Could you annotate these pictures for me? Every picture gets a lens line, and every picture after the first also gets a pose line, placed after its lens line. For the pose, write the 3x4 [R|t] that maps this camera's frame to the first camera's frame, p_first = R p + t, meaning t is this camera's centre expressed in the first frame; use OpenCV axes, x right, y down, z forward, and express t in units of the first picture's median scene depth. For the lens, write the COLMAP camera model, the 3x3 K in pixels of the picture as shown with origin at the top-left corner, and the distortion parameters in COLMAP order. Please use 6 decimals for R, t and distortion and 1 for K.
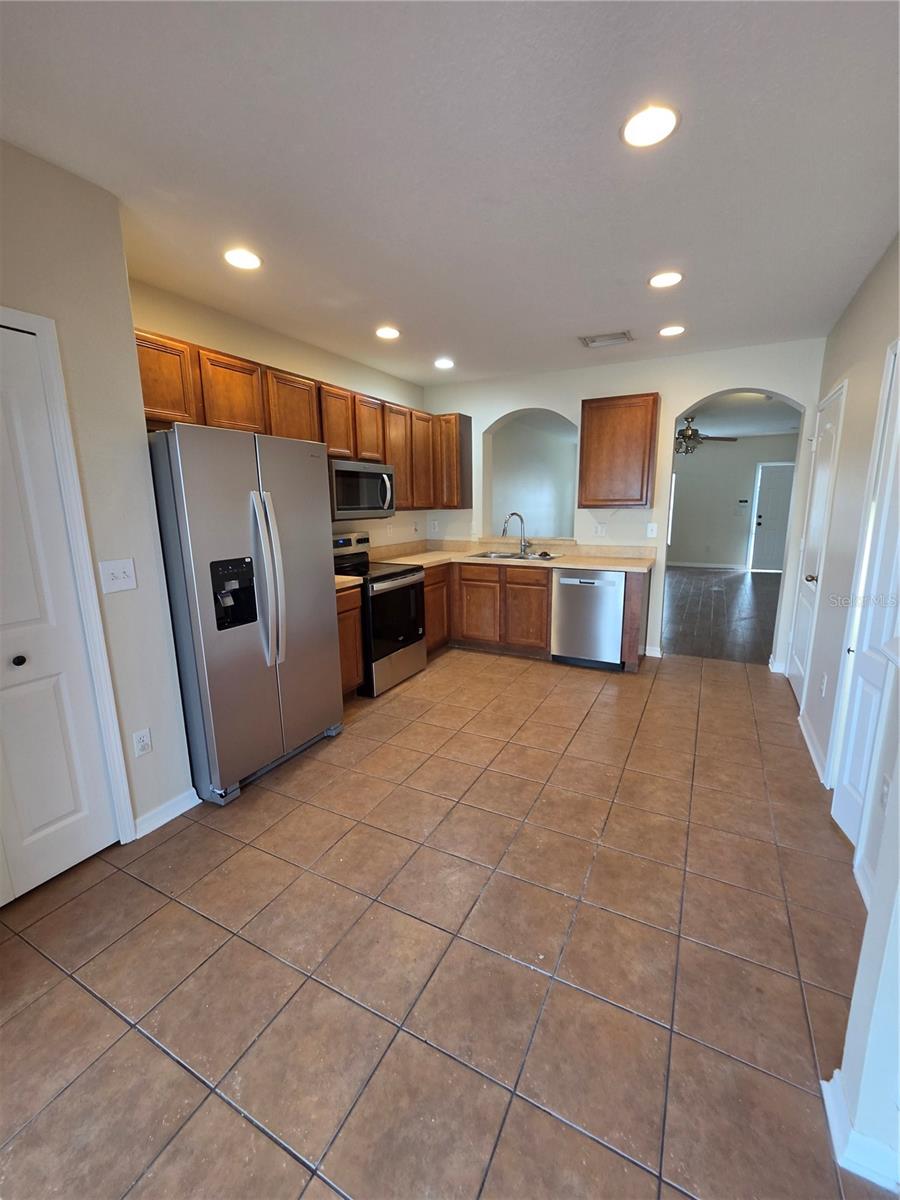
lens RADIAL K [[493.0, 0, 457.1], [0, 493.0, 598.6], [0, 0, 1]] dist [-0.002747, 0.000387]
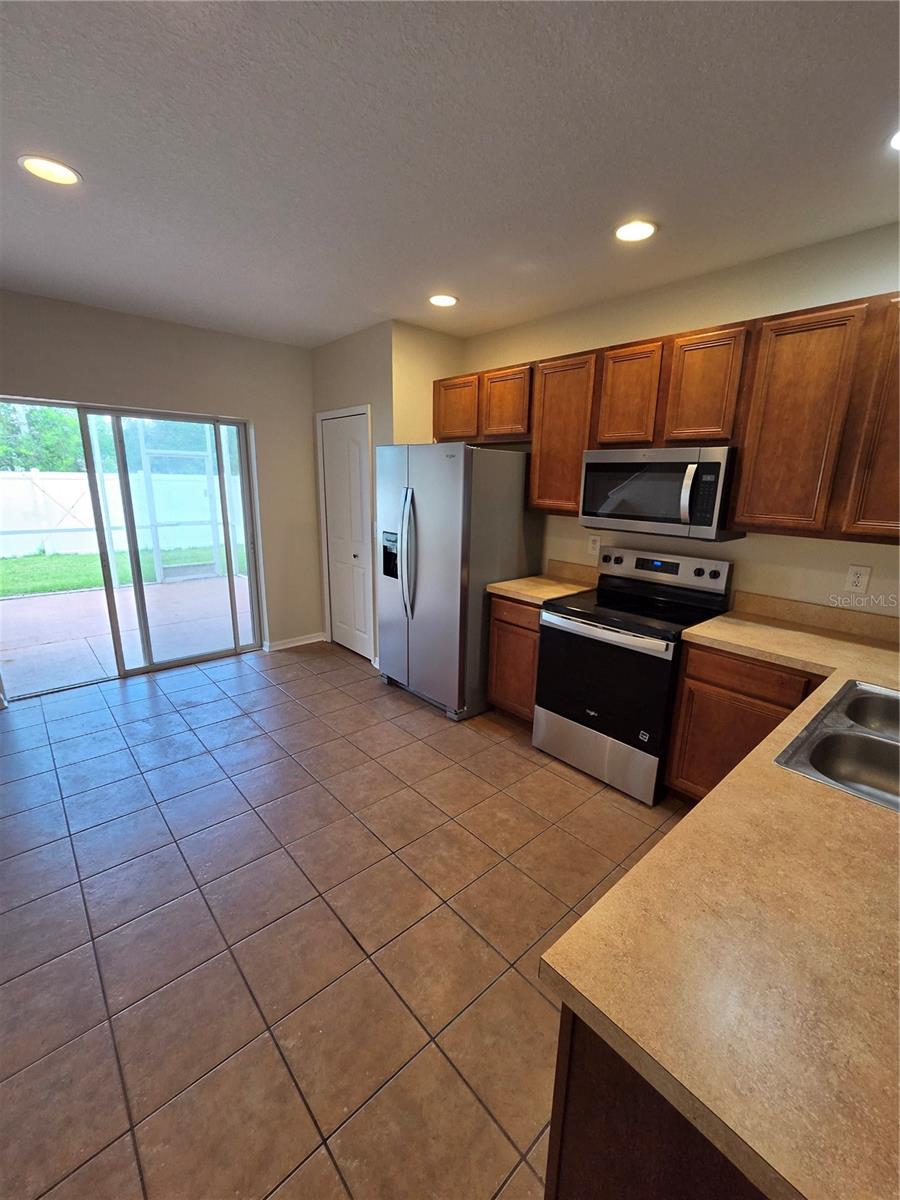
lens RADIAL K [[493.0, 0, 450.1], [0, 493.0, 600.4], [0, 0, 1]] dist [-0.002747, 0.000387]
pose [[-0.352899, 0.221515, -0.909062, 0.599694], [-0.206273, 0.929249, 0.306509, -0.257310], [0.912641, 0.295681, -0.282238, 1.107669]]
